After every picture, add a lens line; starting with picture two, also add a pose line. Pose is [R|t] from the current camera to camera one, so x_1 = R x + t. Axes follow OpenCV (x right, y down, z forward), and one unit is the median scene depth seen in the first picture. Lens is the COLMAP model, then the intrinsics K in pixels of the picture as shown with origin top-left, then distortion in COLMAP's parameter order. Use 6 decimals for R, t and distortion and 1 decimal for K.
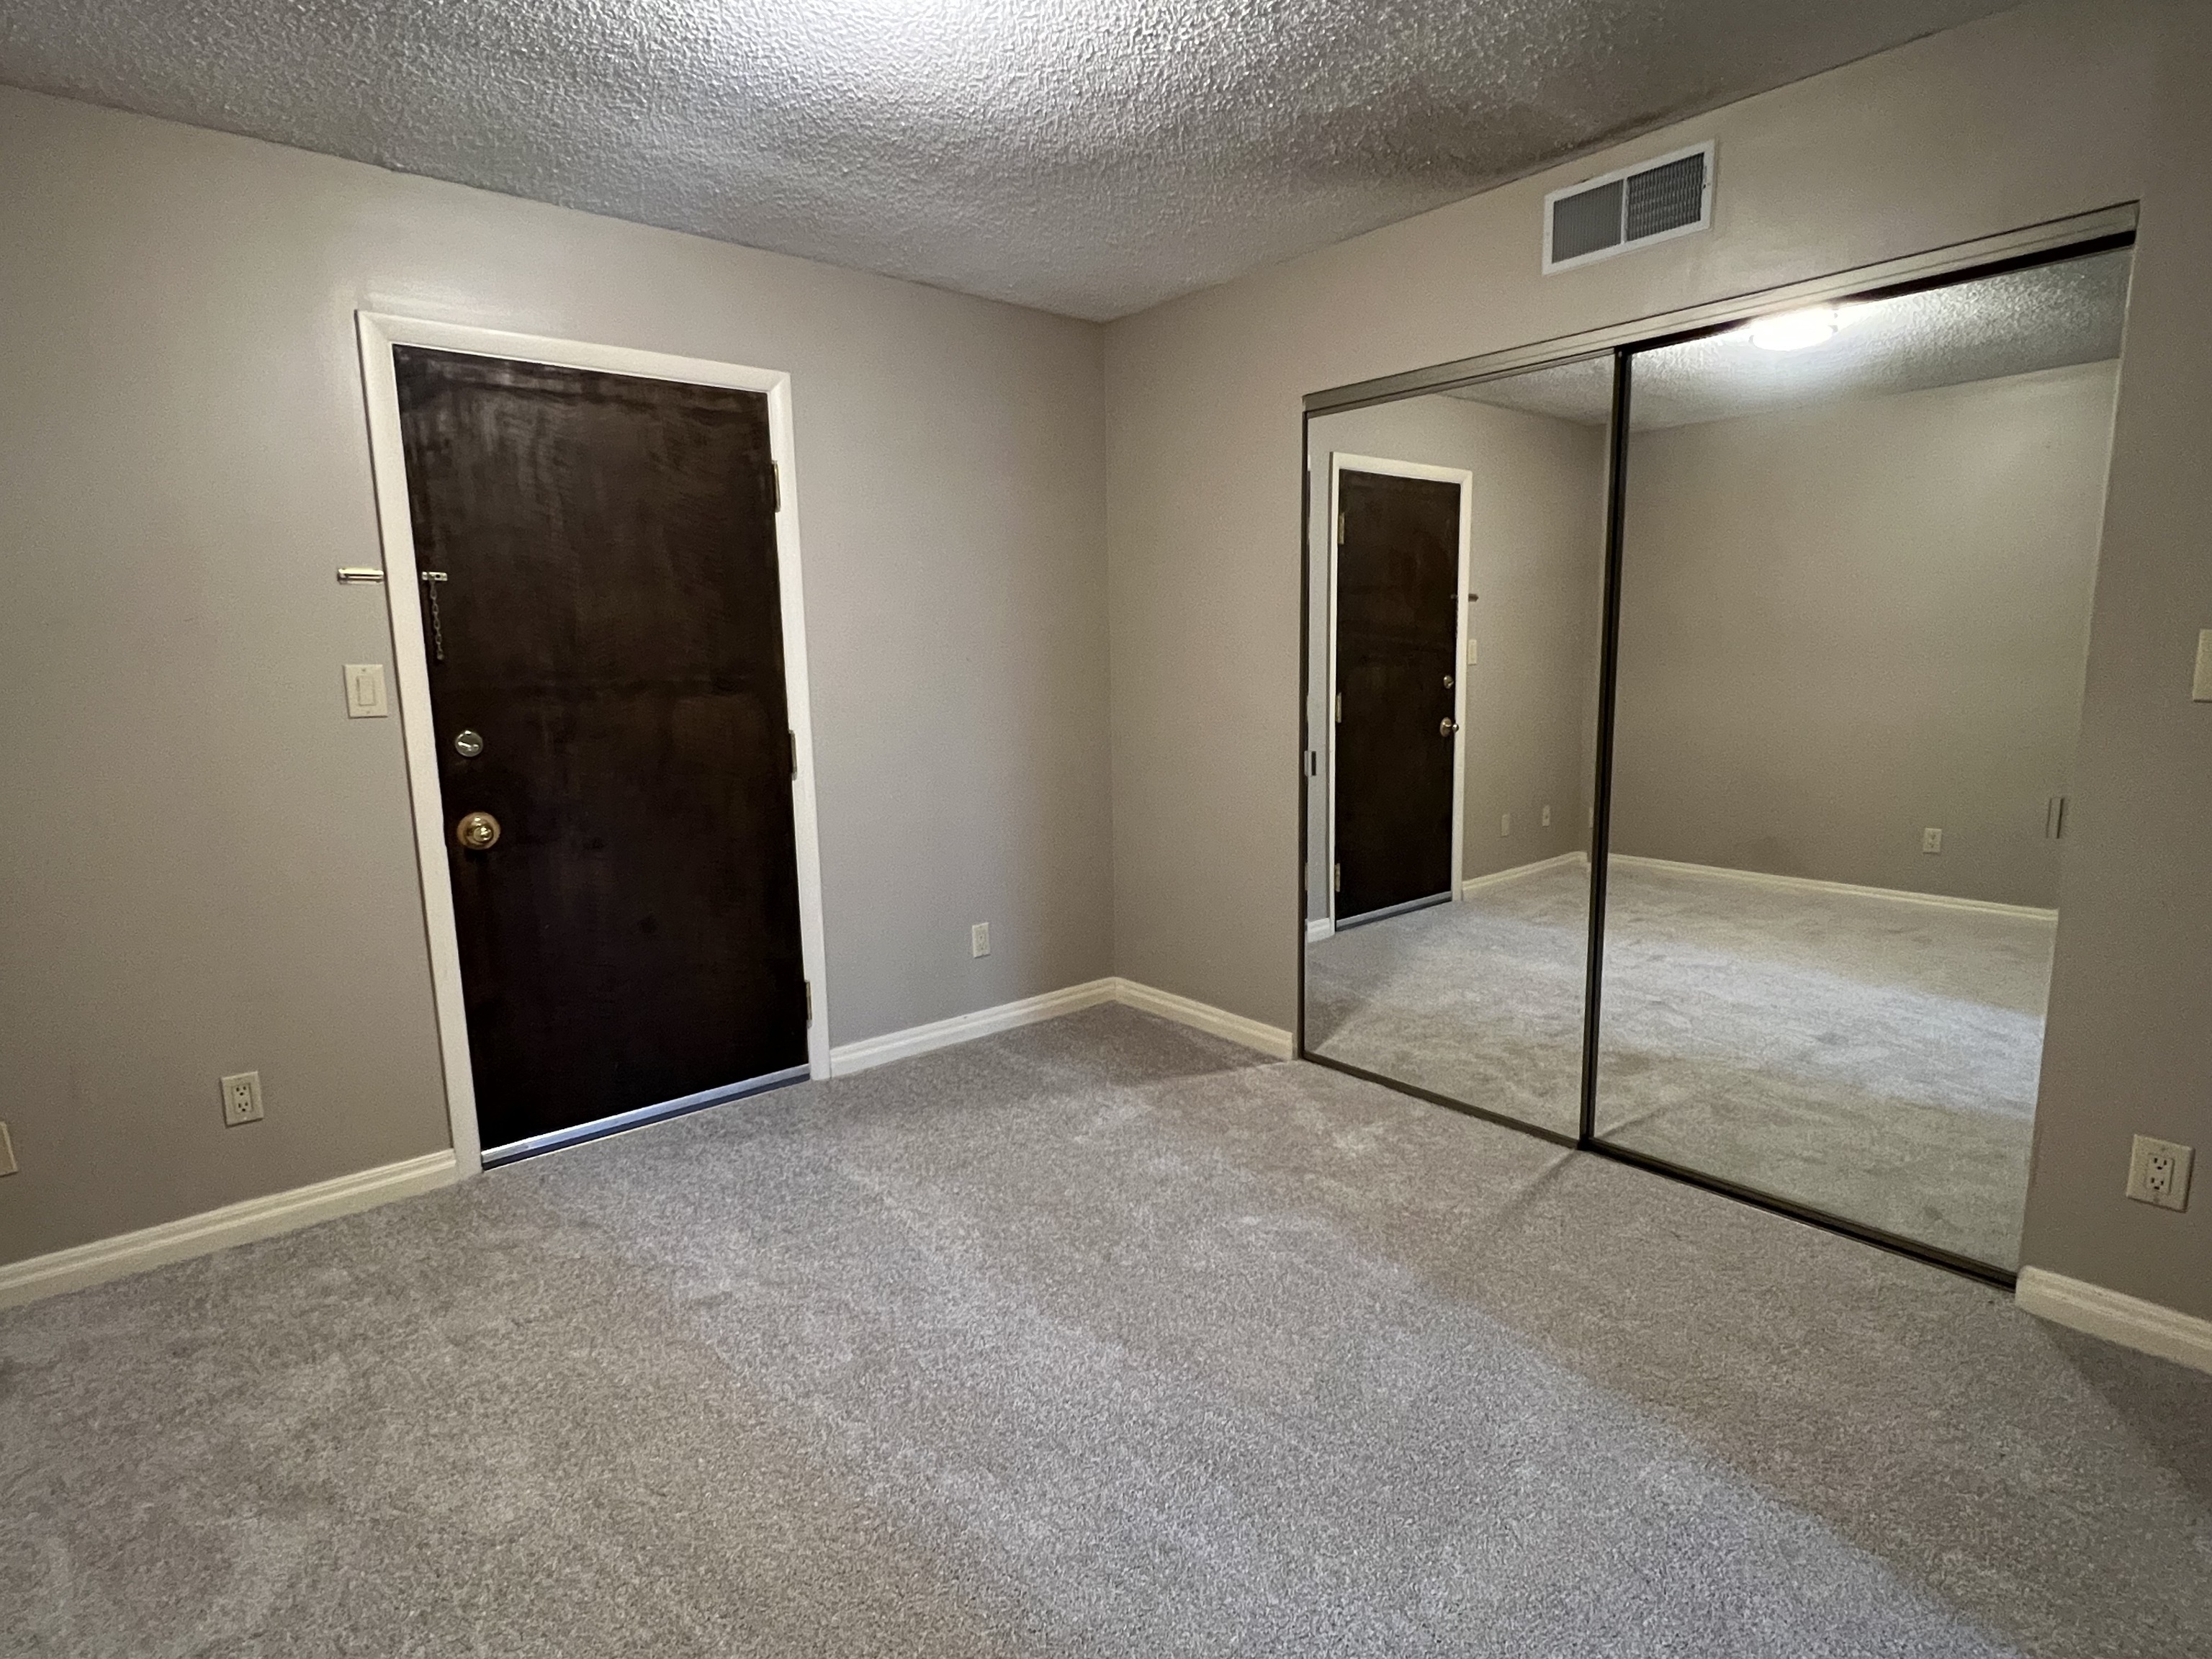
lens RADIAL K [[1149.0, 0, 1106.0], [0, 1149.0, 829.5], [0, 0, 1]] dist [0.000676, -0.000078]
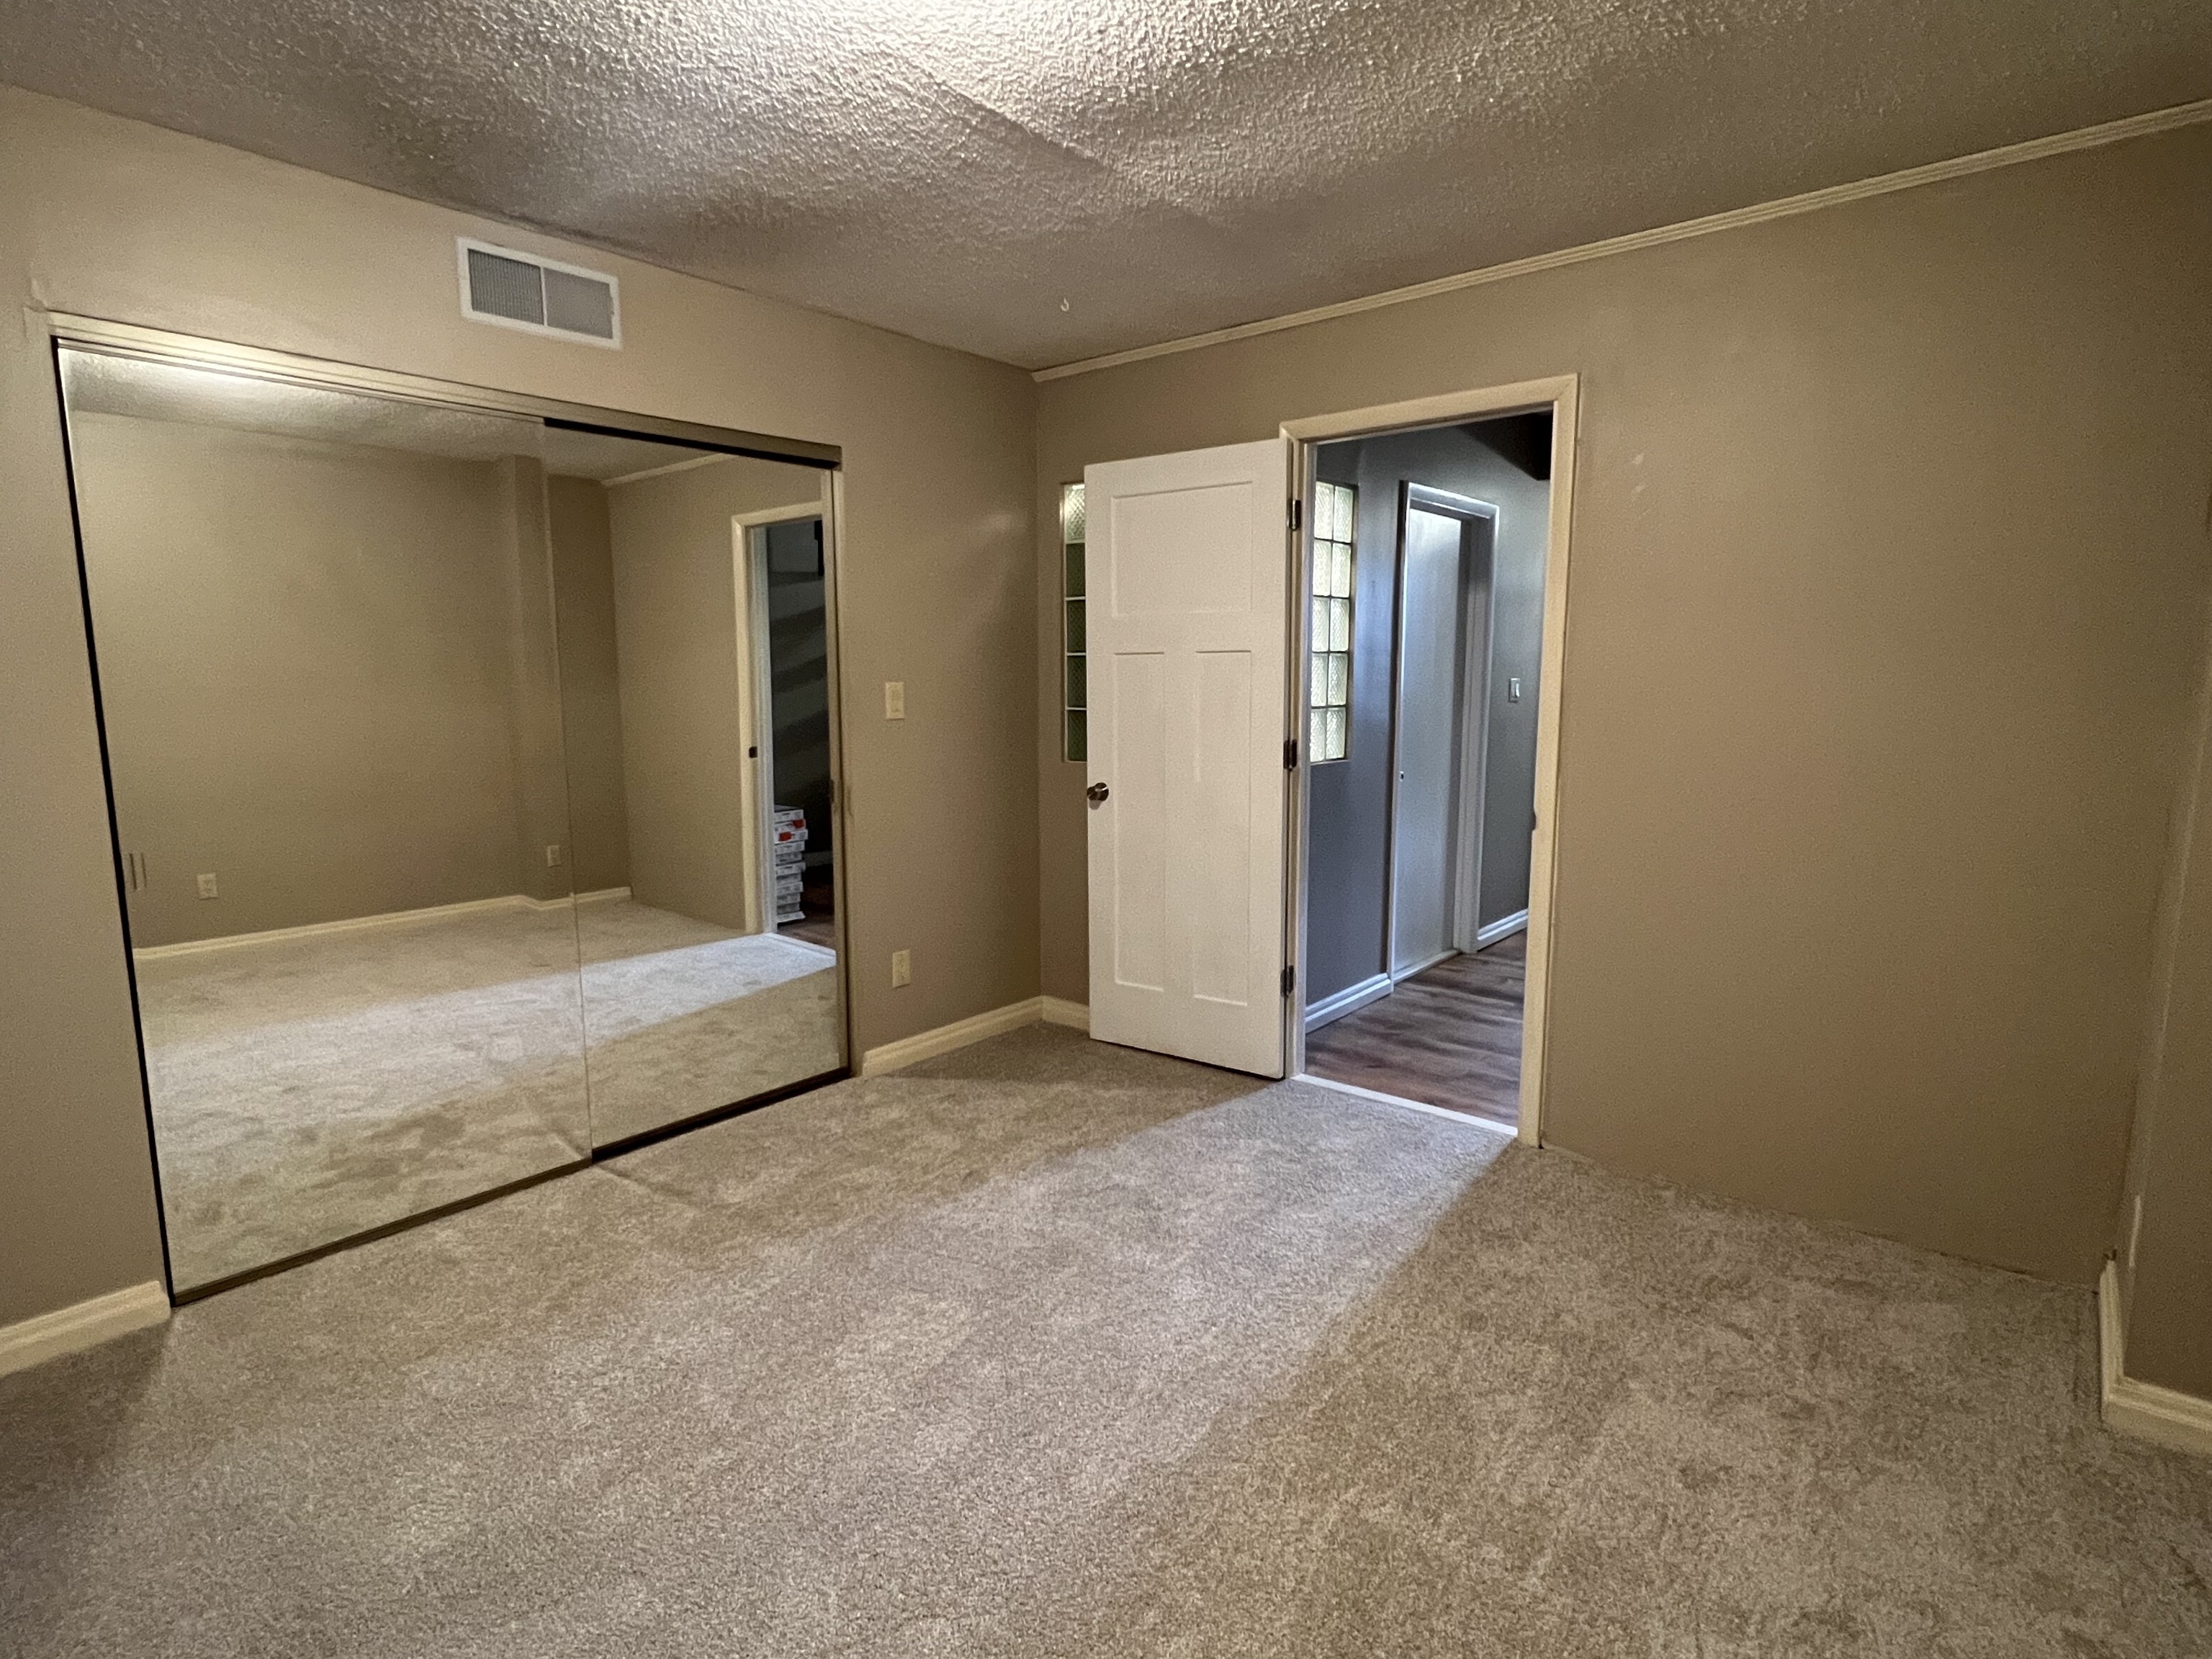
lens RADIAL K [[1149.0, 0, 1106.0], [0, 1149.0, 829.5], [0, 0, 1]] dist [0.000676, -0.000078]
pose [[-0.185331, -0.111687, 0.976309, -0.614891], [0.168560, 0.975182, 0.143555, -0.088244], [-0.968112, 0.191172, -0.161905, 0.601618]]
